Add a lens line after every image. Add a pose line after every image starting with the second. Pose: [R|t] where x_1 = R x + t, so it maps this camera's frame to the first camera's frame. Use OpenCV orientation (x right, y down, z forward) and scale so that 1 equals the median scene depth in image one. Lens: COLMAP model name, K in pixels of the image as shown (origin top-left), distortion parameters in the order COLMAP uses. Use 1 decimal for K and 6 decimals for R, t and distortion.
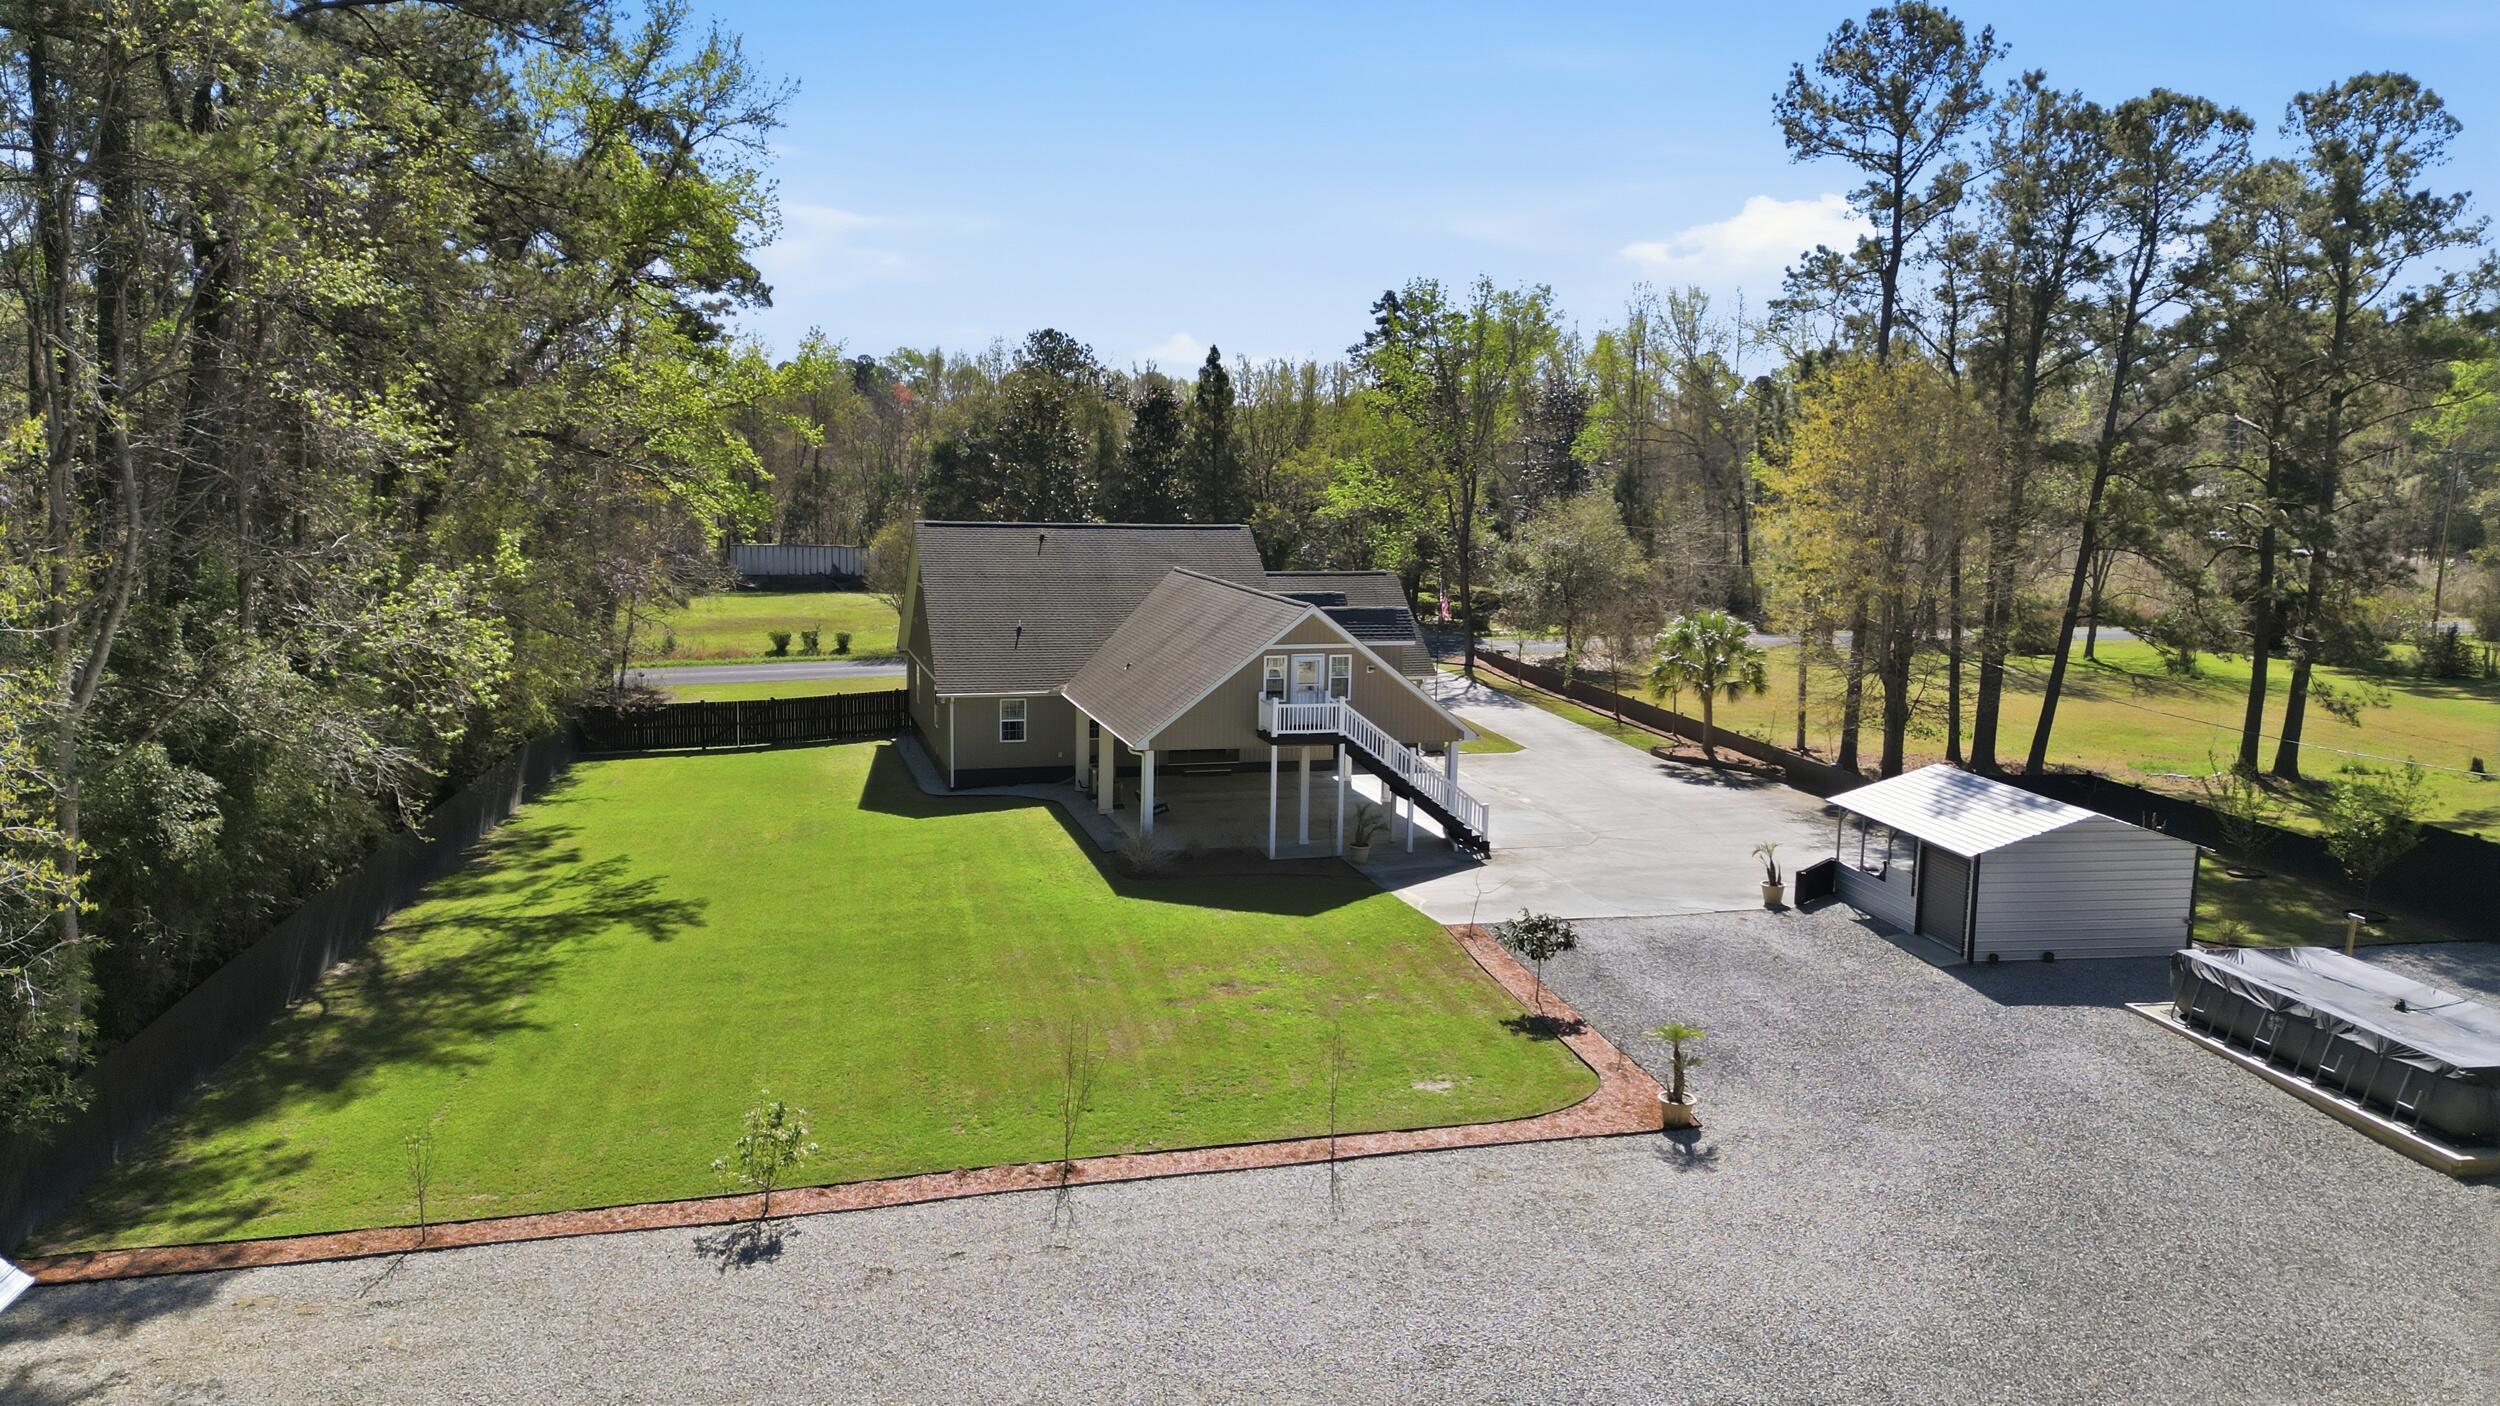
lens RADIAL K [[1749.0, 0, 1248.6], [0, 1749.0, 705.0], [0, 0, 1]] dist [0.061367, -0.059921]
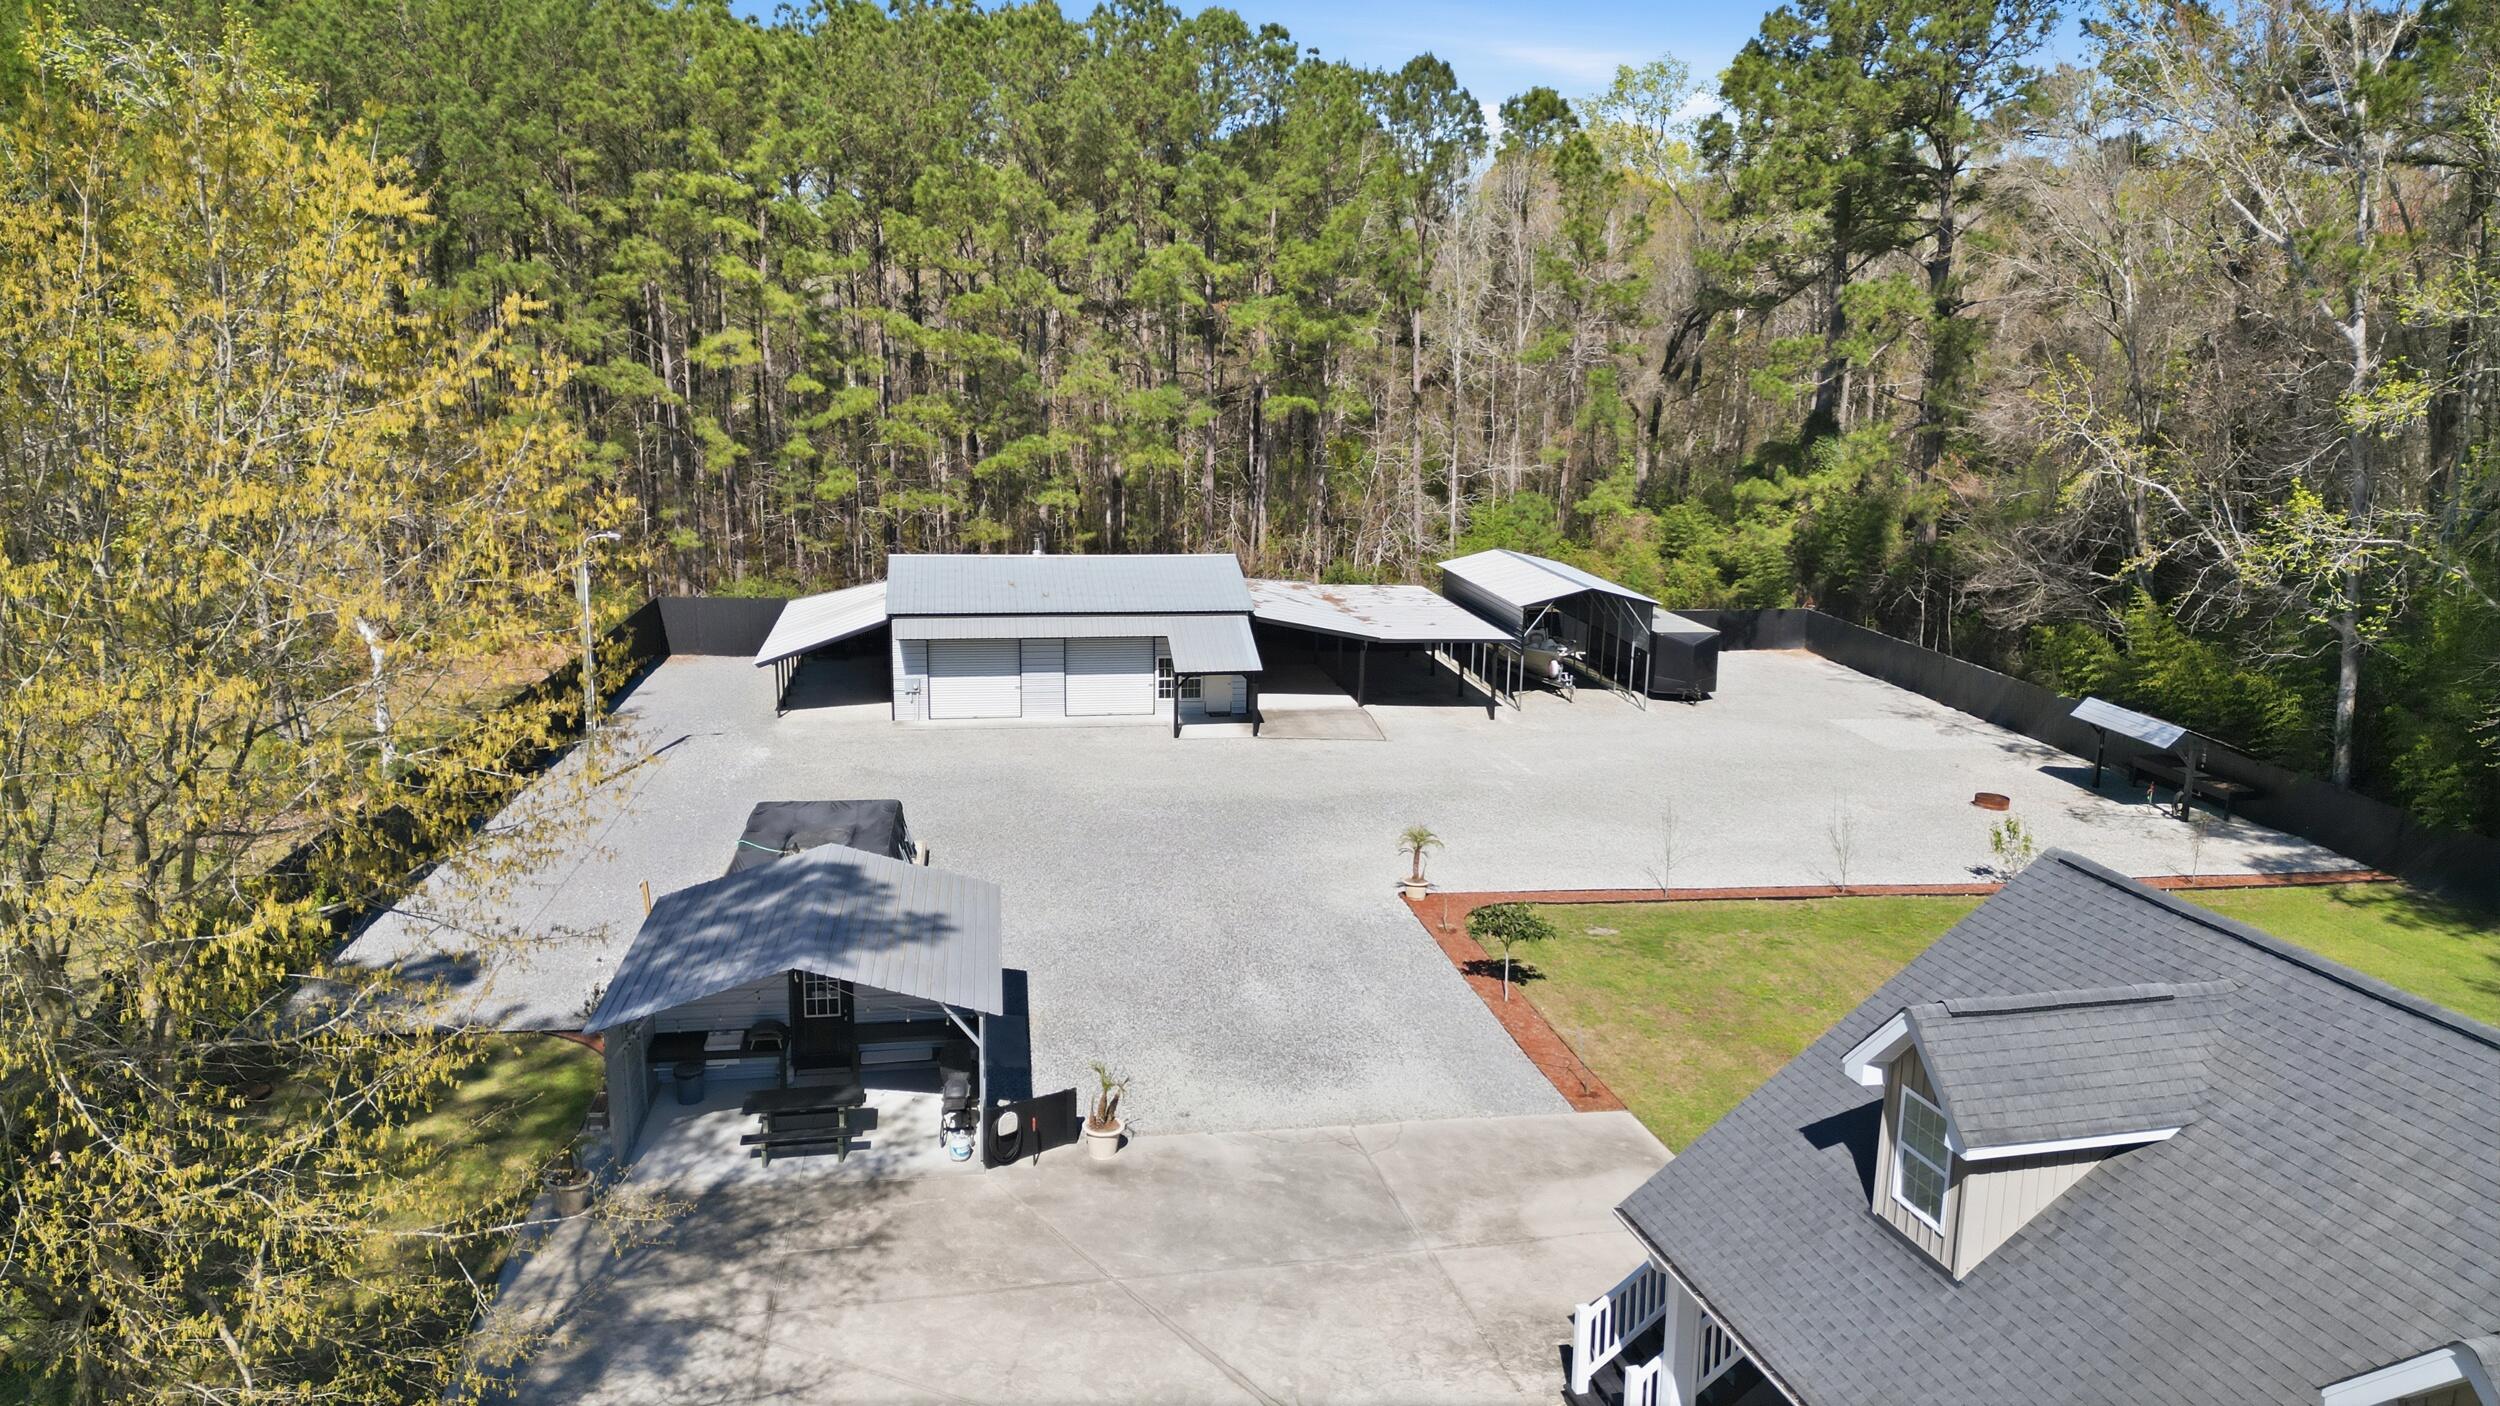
lens RADIAL K [[1749.0, 0, 1238.2], [0, 1749.0, 718.8], [0, 0, 1]] dist [0.061367, -0.059921]
pose [[-0.998570, -0.042322, 0.032657, 0.245120], [-0.027526, 0.930772, 0.364563, -0.267925], [-0.045825, 0.363143, -0.930606, 1.581794]]
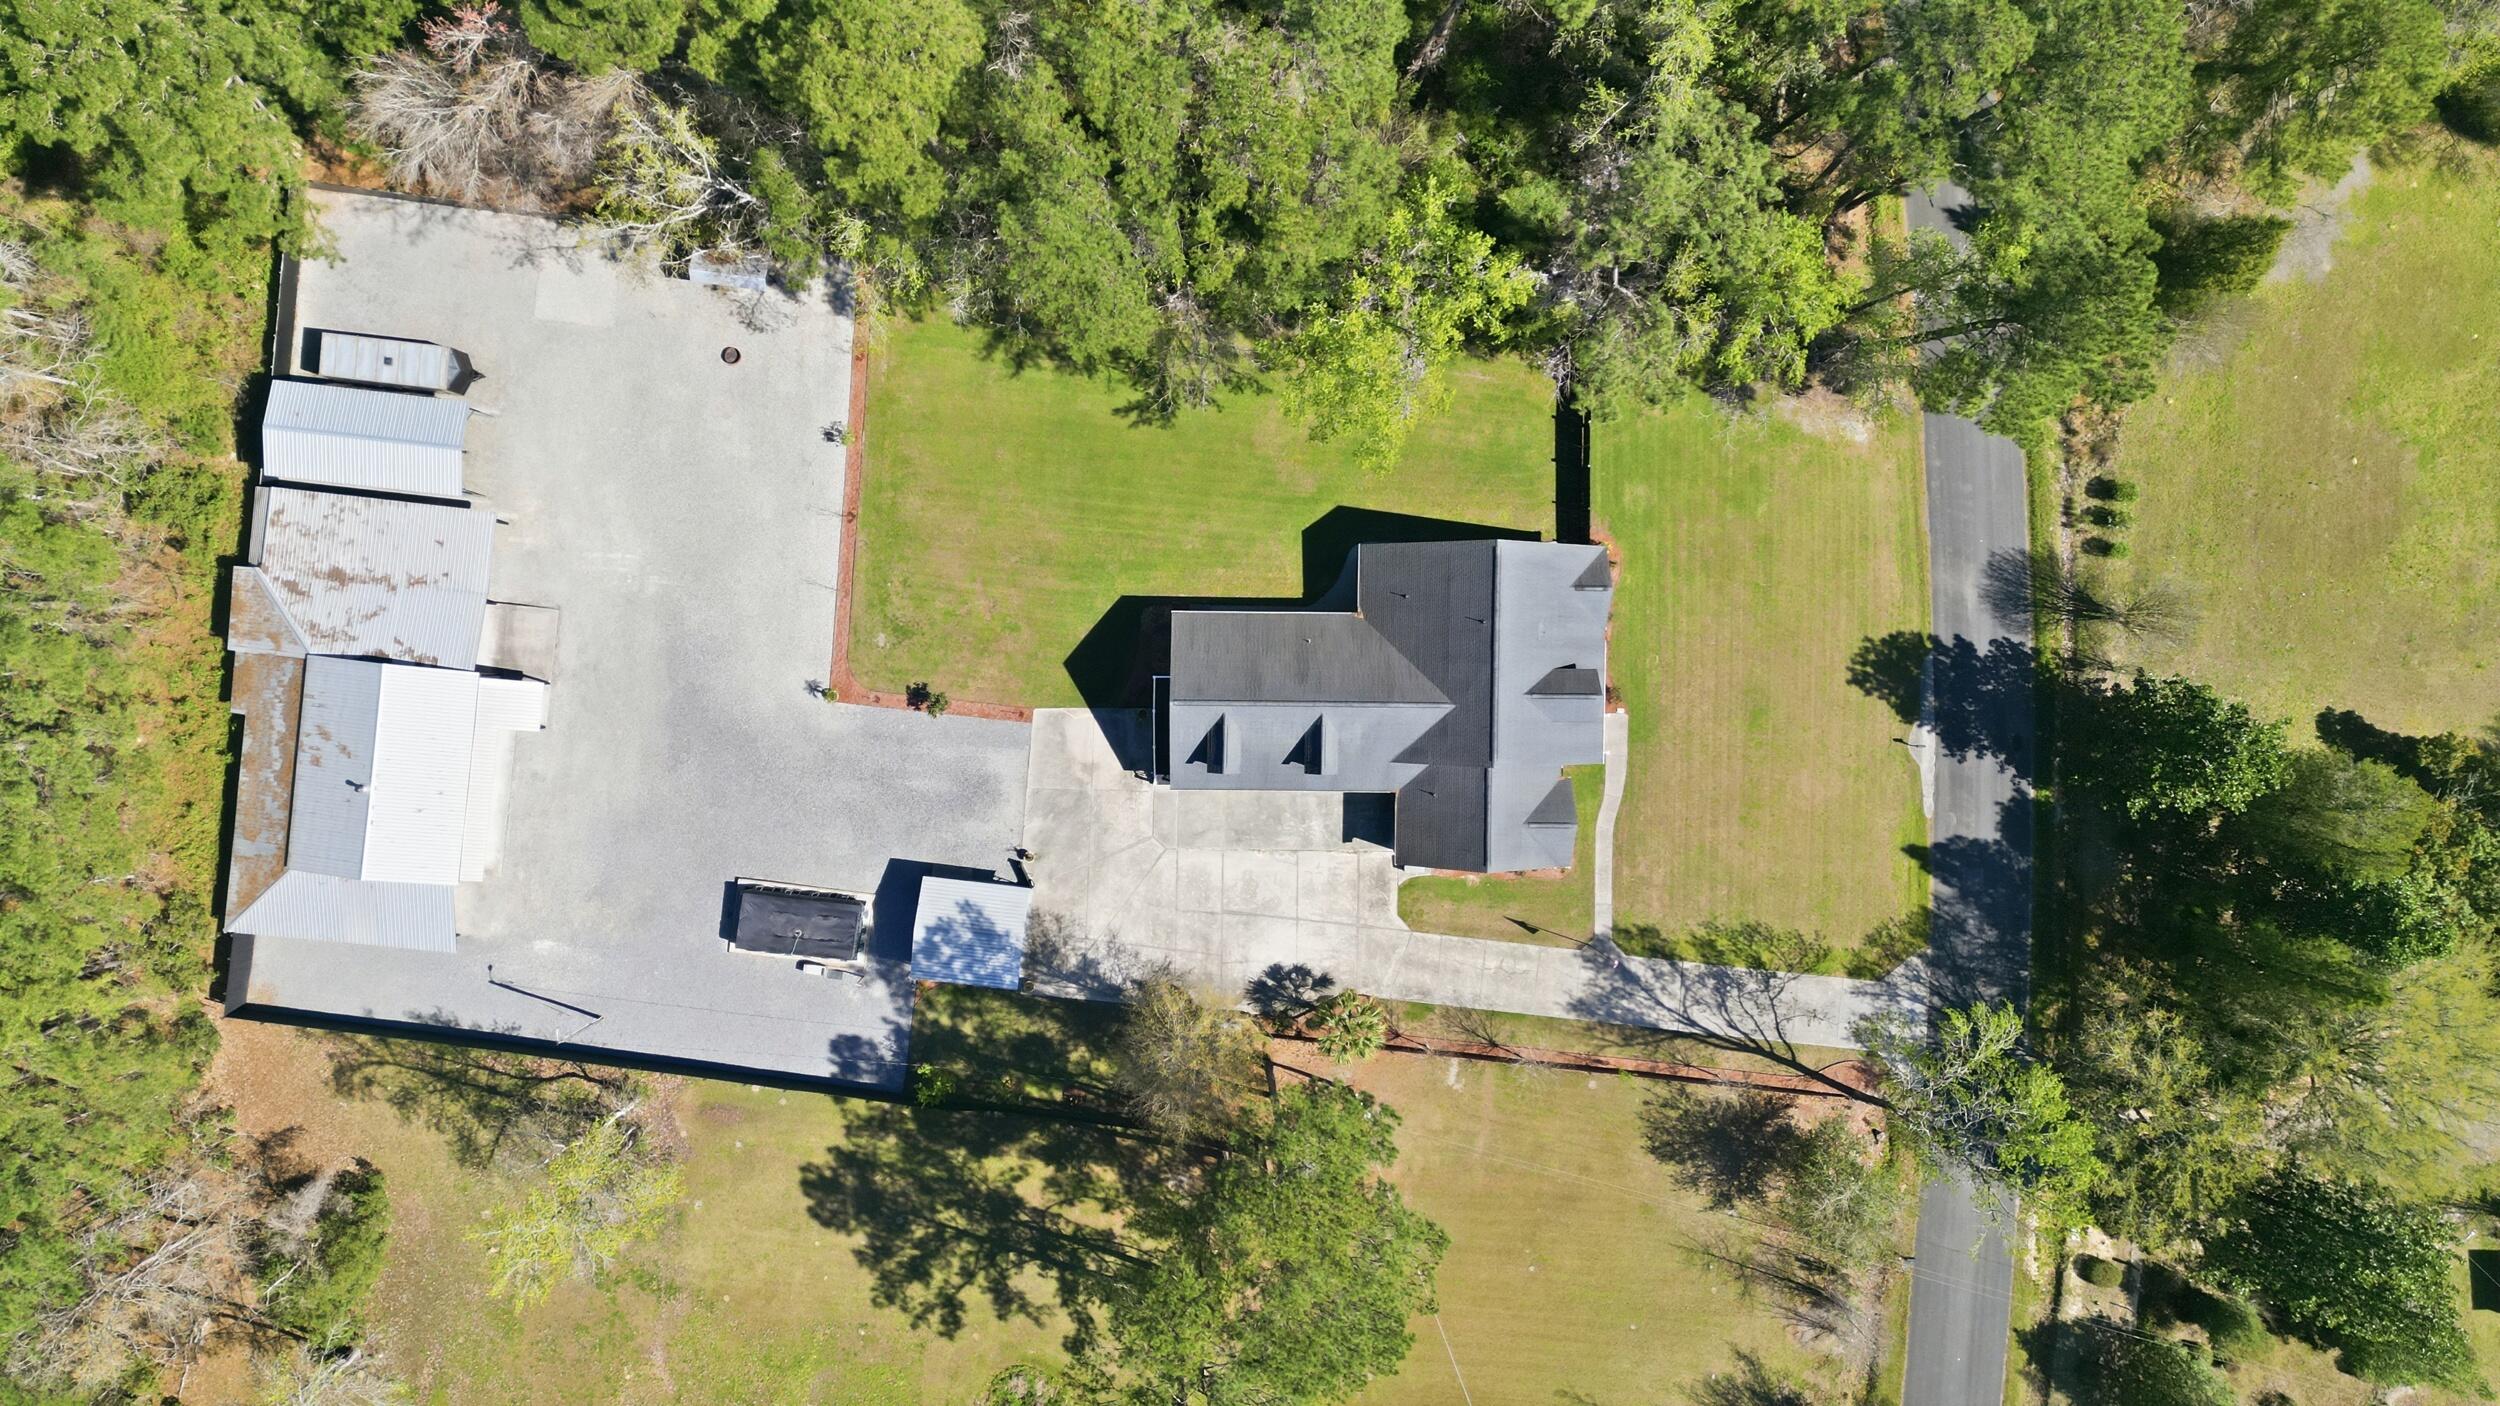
lens RADIAL K [[1749.0, 0, 1247.8], [0, 1749.0, 704.0], [0, 0, 1]] dist [0.061367, -0.059921]
pose [[-0.296698, 0.954693, -0.023056, 0.070989], [-0.169989, -0.029041, 0.985018, -2.342537], [0.939720, 0.296173, 0.170904, 0.846550]]
